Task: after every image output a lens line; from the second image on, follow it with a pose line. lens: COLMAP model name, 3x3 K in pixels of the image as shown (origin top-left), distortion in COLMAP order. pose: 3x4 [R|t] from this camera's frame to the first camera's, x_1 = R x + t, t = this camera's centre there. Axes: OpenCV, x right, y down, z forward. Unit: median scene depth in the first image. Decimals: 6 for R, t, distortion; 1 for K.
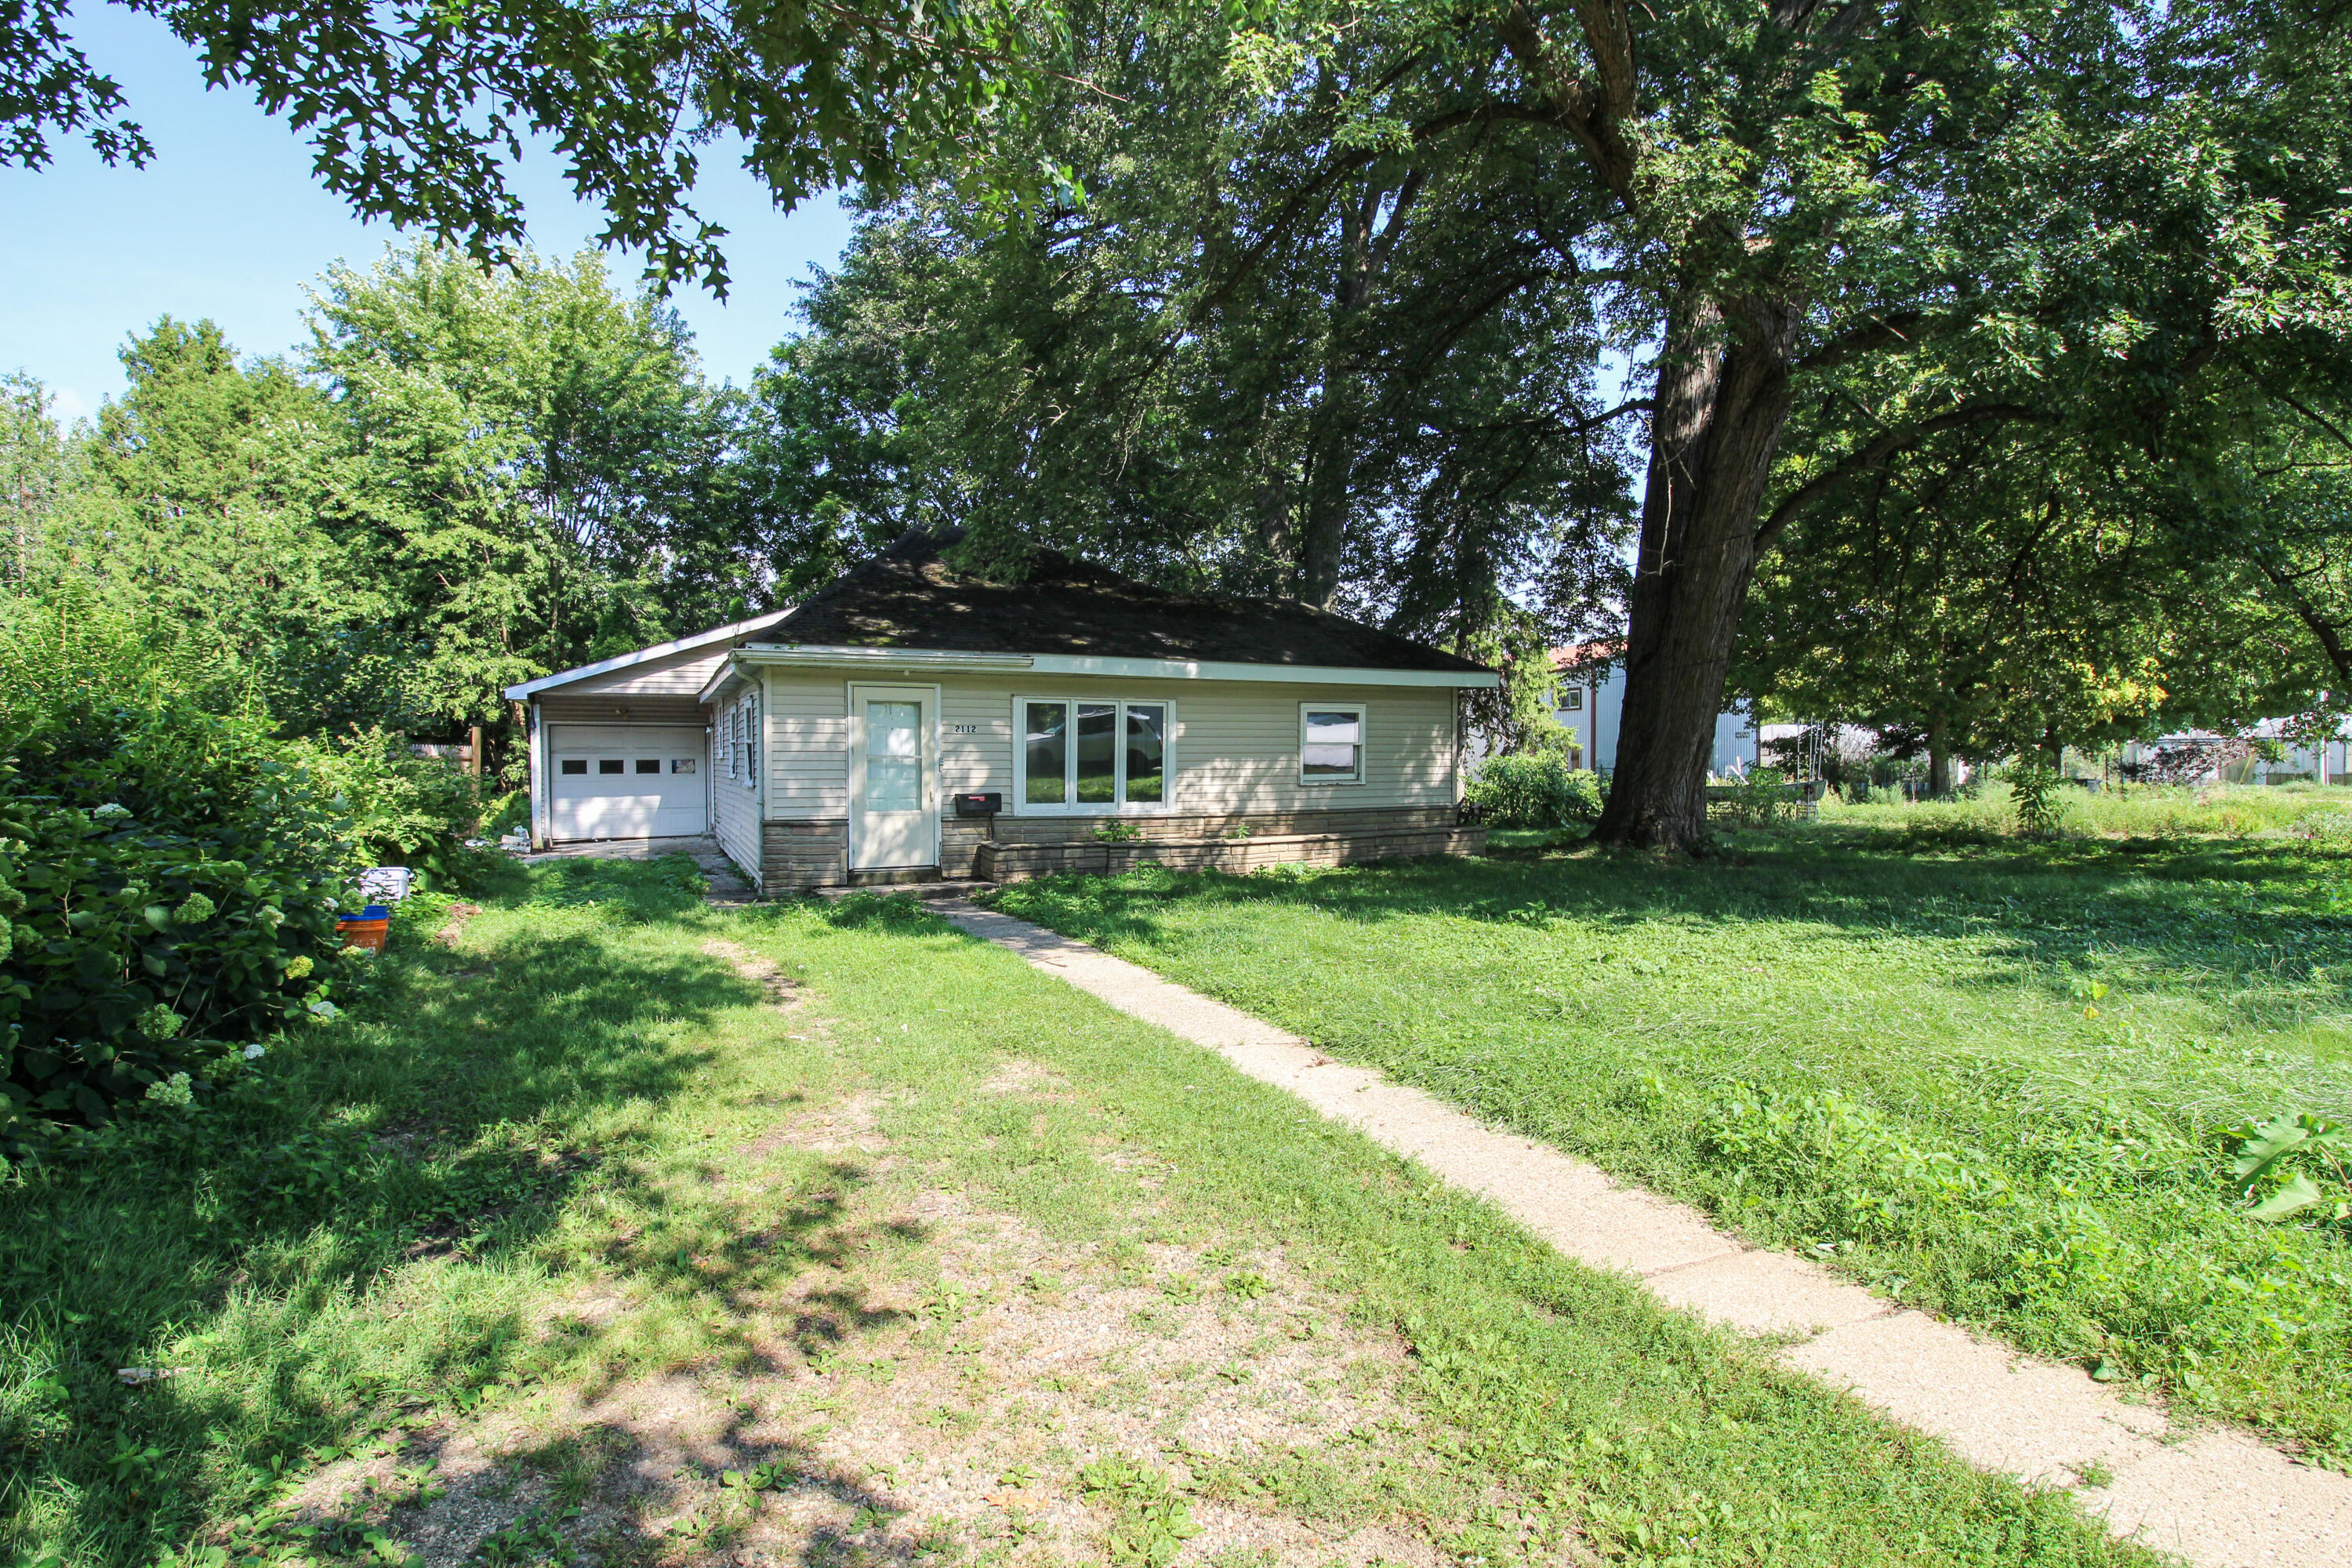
lens RADIAL K [[1157.0, 0, 1173.8], [0, 1157.0, 786.8], [0, 0, 1]] dist [-0.002332, -0.002487]
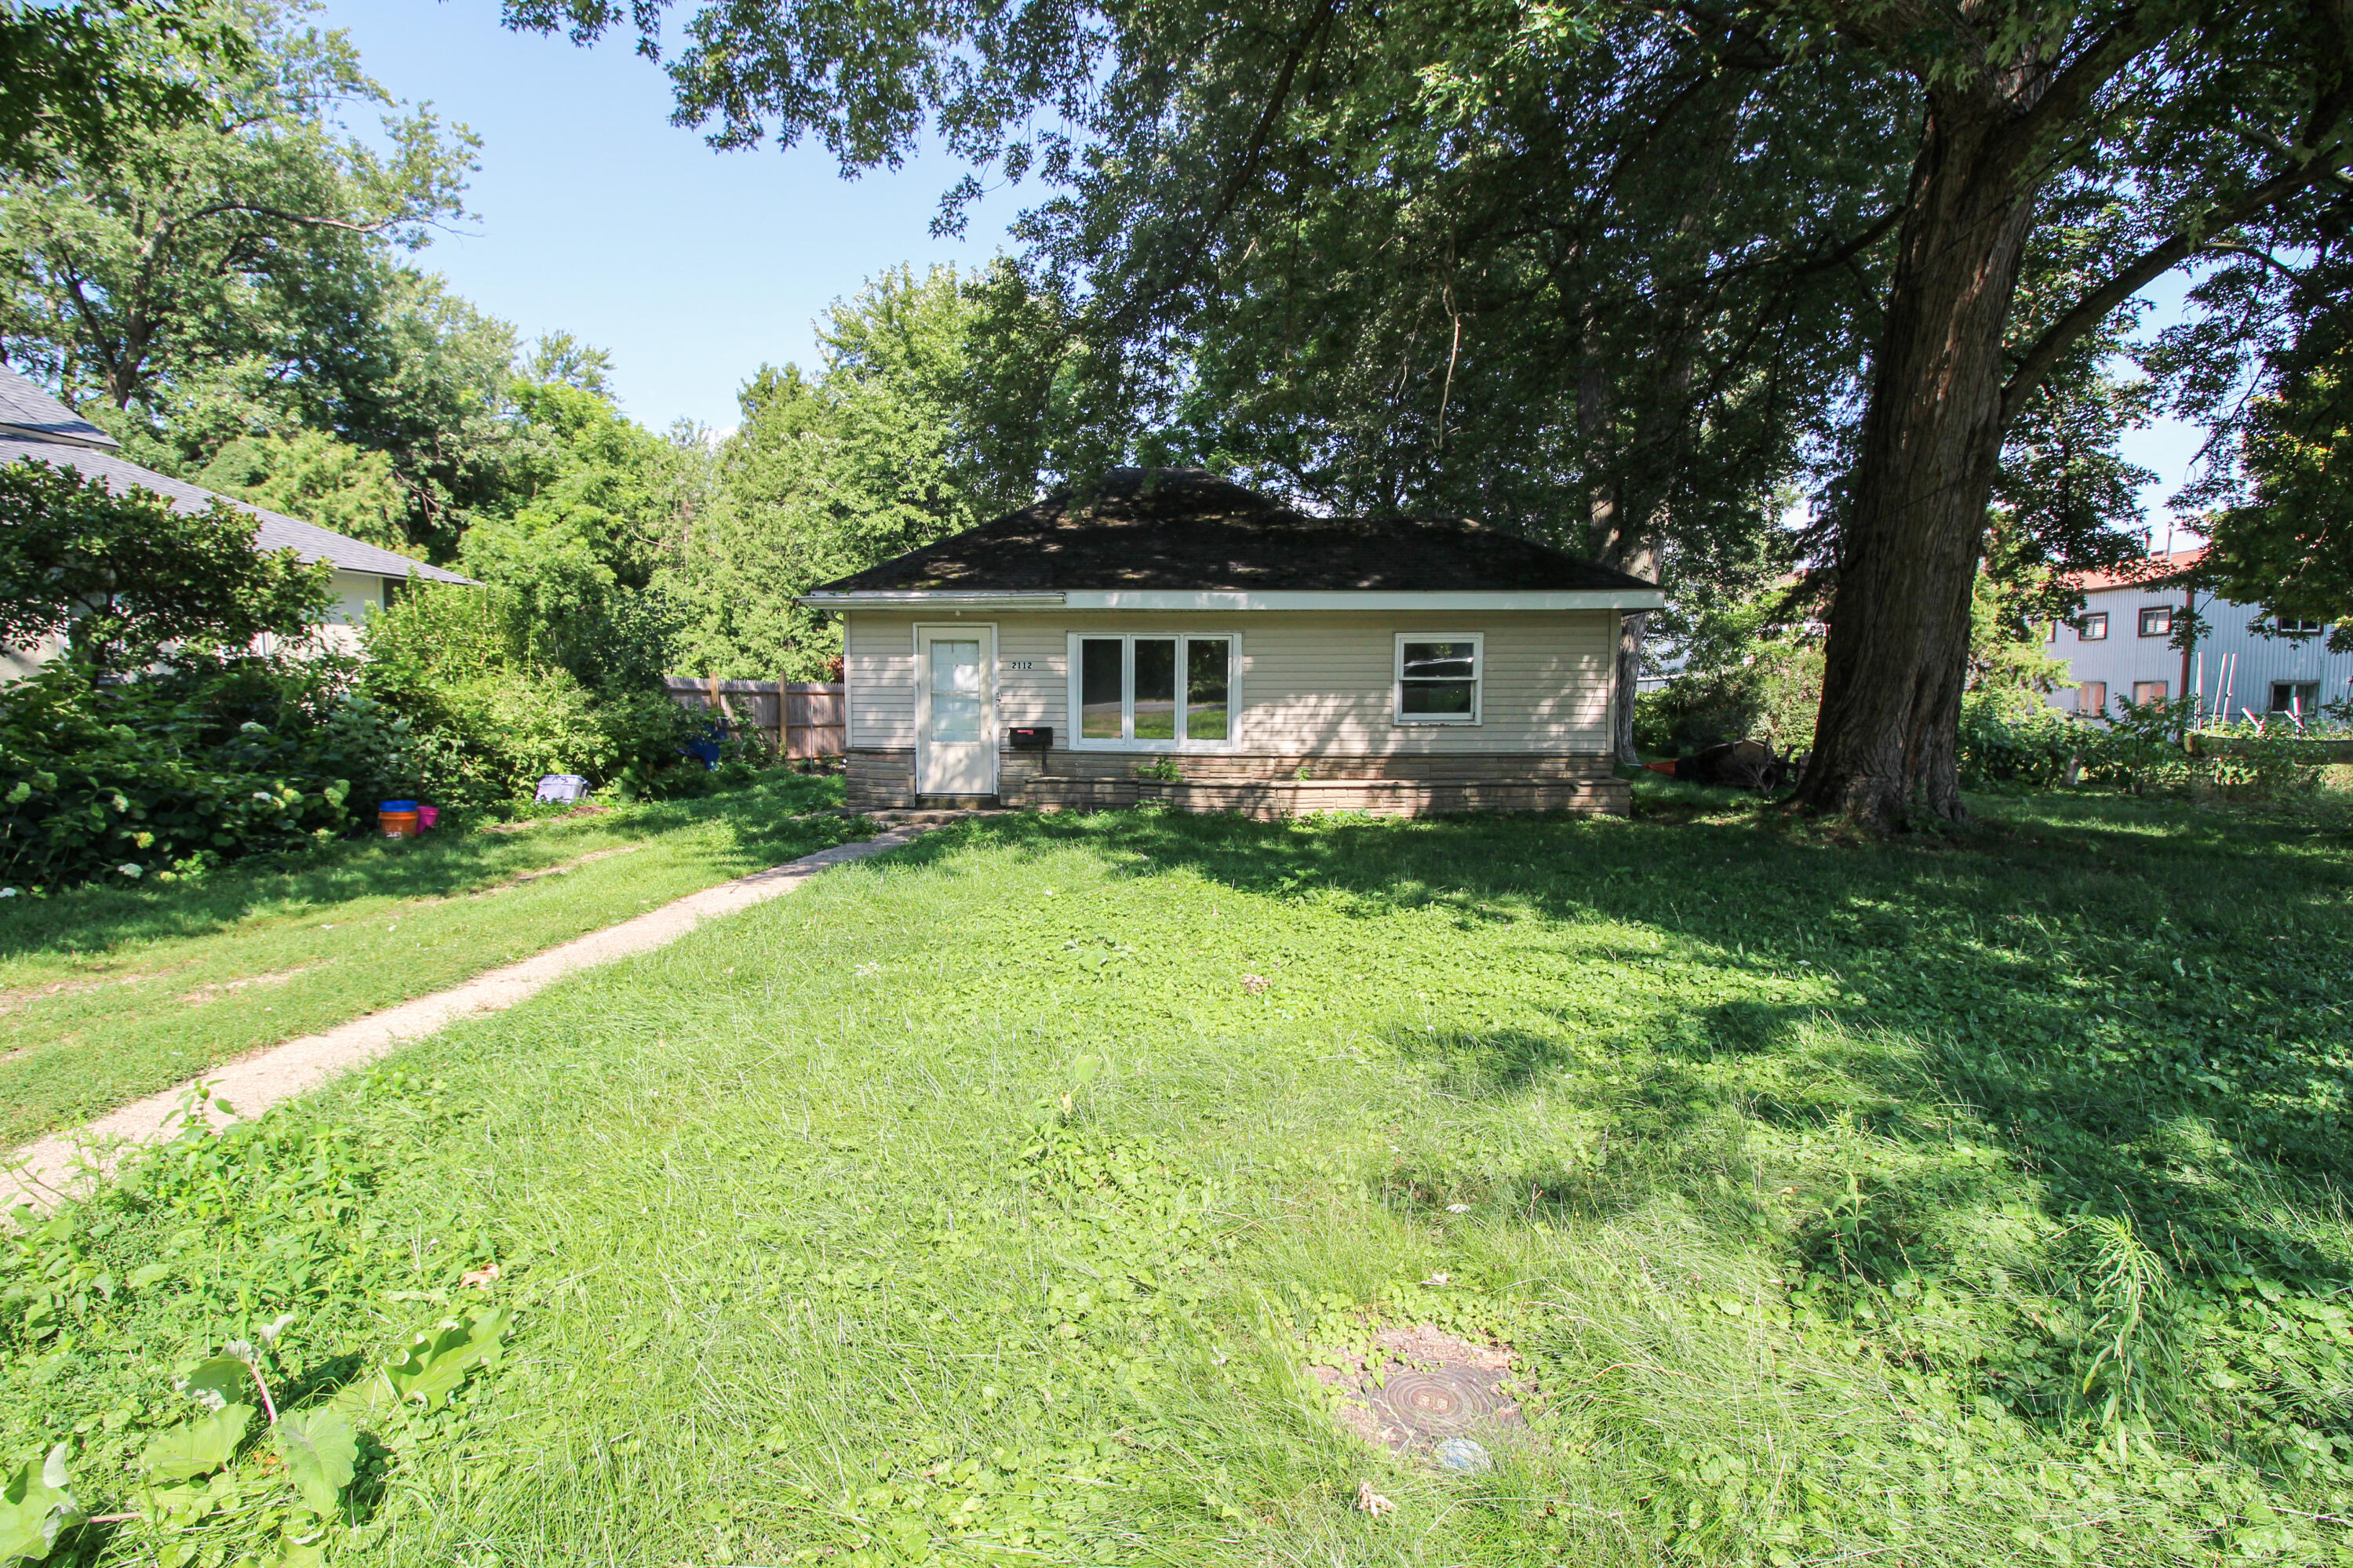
lens RADIAL K [[1090.5, 0, 1186.0], [0, 1090.5, 802.0], [0, 0, 1]] dist [-0.001199, -0.010348]
pose [[0.874866, 0.050929, -0.481681, 0.260887], [-0.015655, 0.996910, 0.076971, -0.002929], [0.484112, -0.059799, 0.872960, 0.122077]]
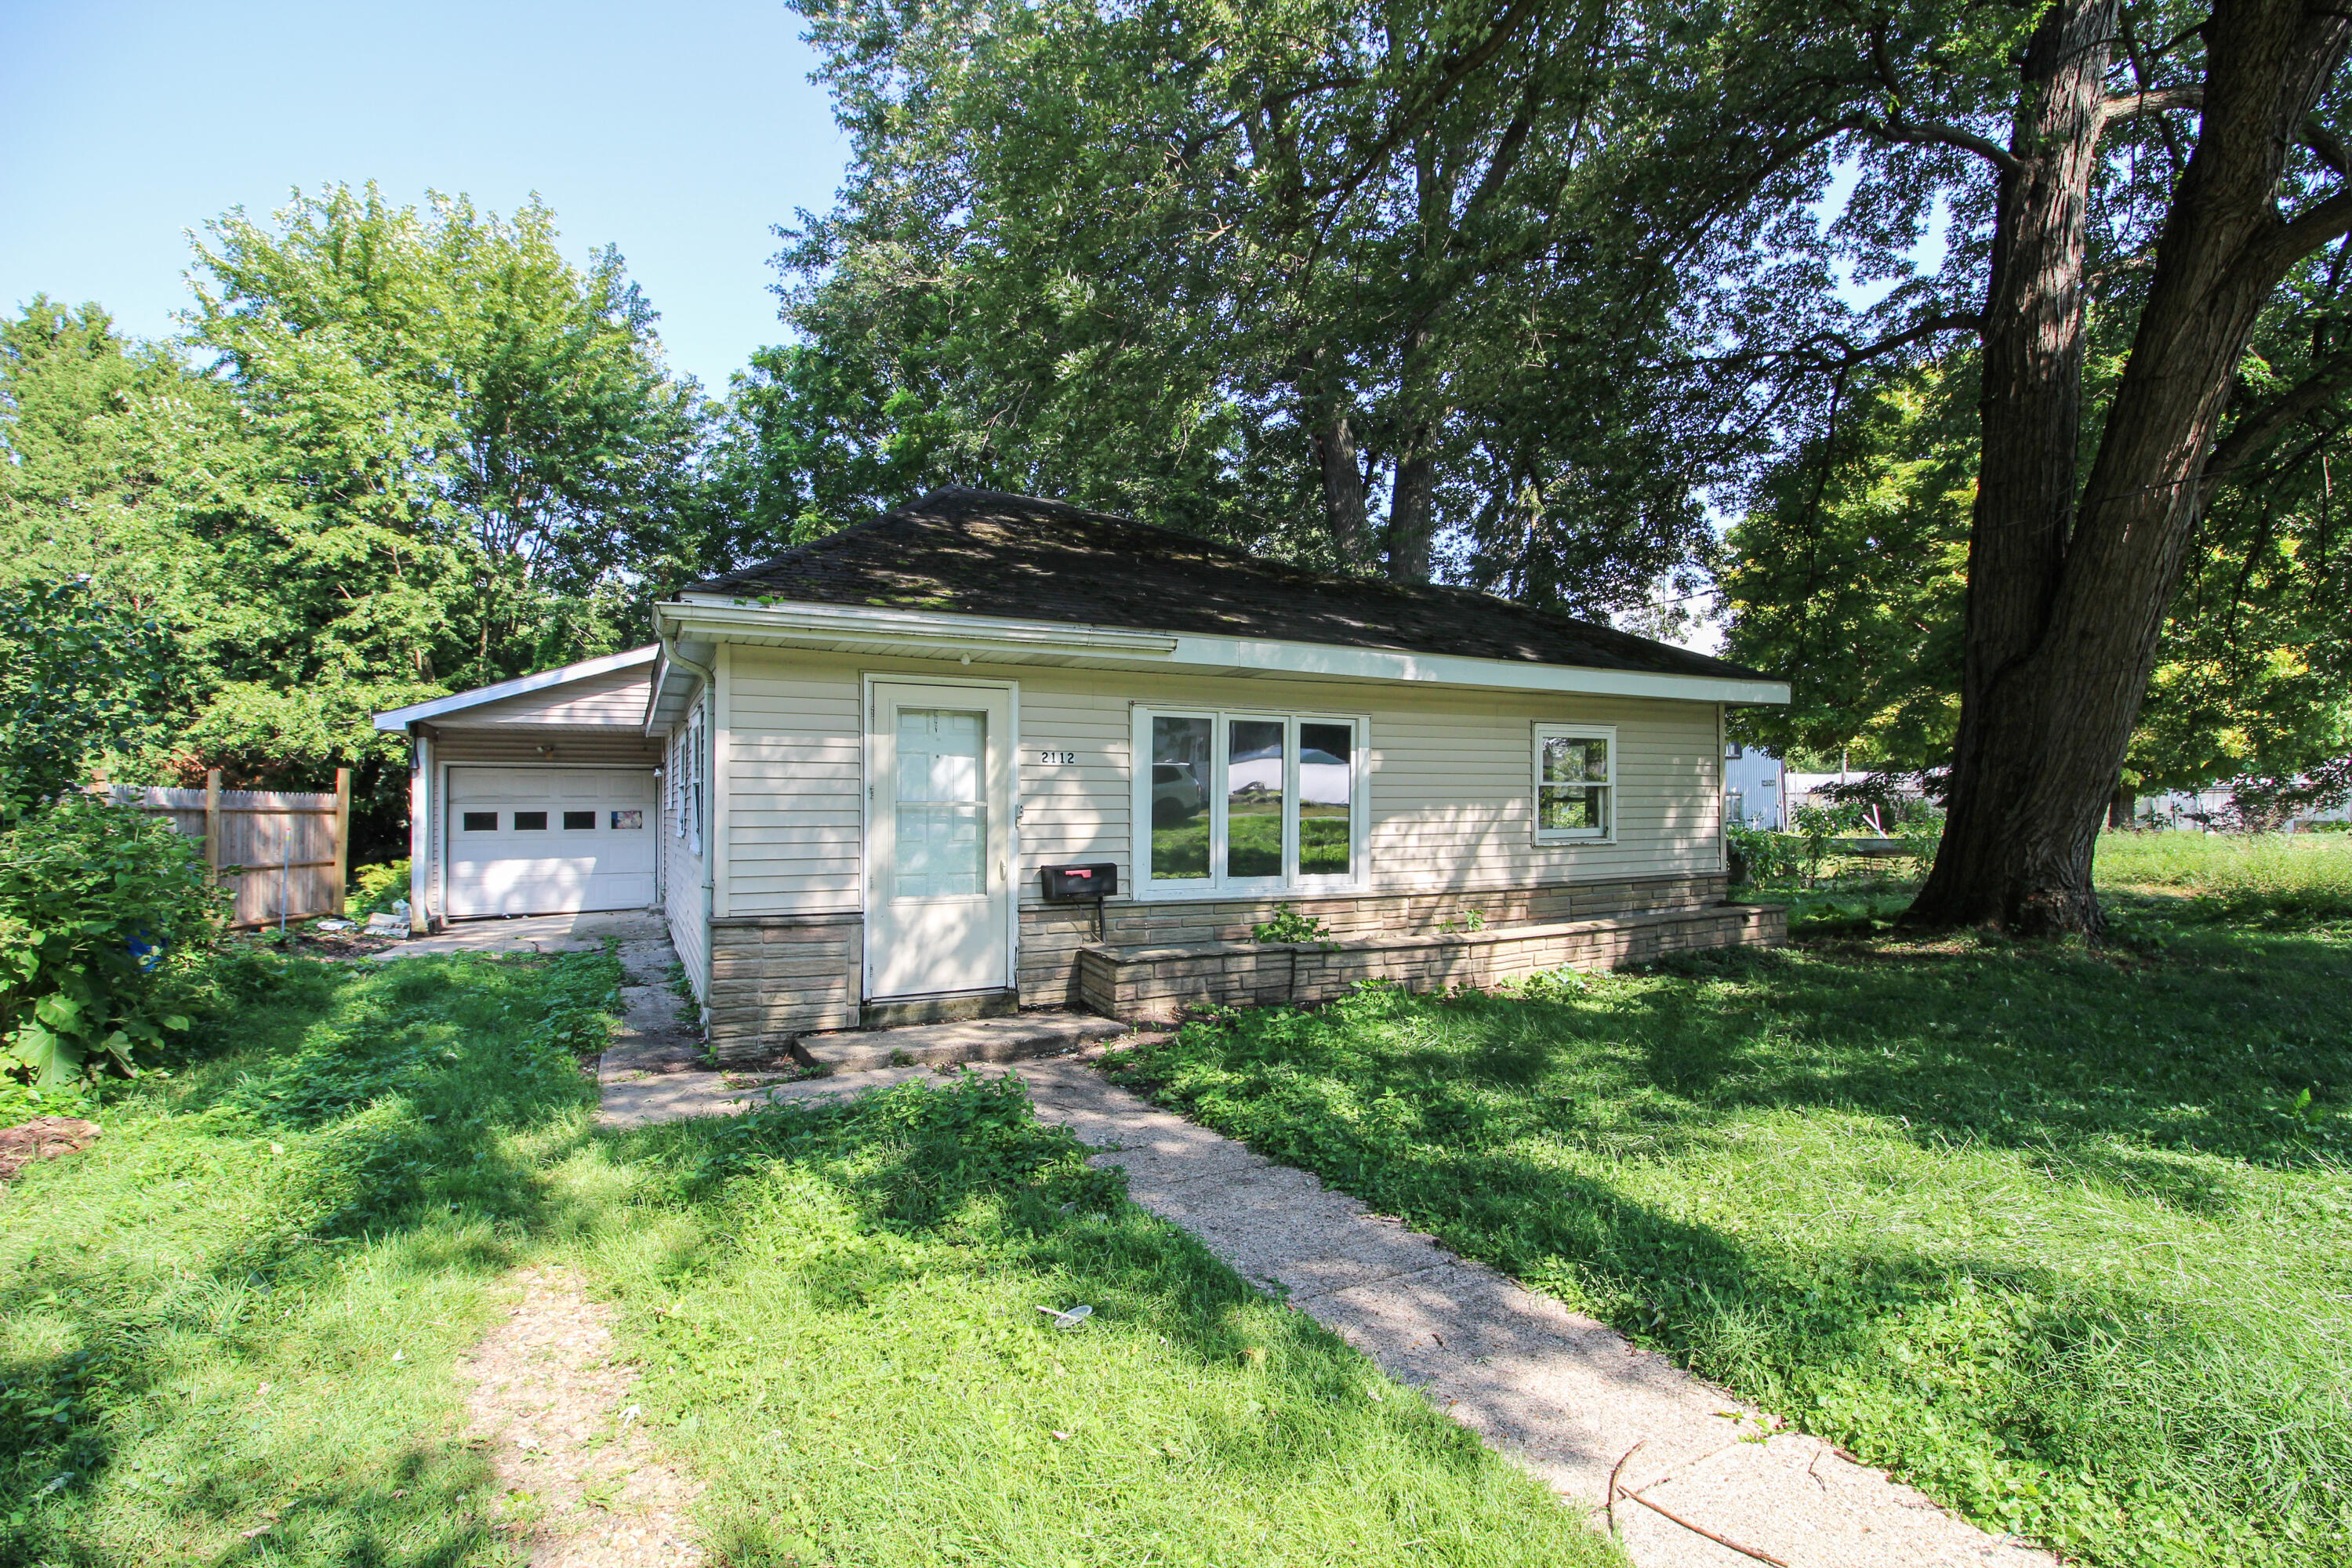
lens RADIAL K [[1090.2, 0, 1168.2], [0, 1090.2, 781.7], [0, 0, 1]] dist [-0.001199, -0.010348]
pose [[0.999420, -0.002199, 0.033969, -0.085771], [0.003900, 0.998737, -0.050089, -0.004988], [-0.033816, 0.050193, 0.998167, 0.259921]]
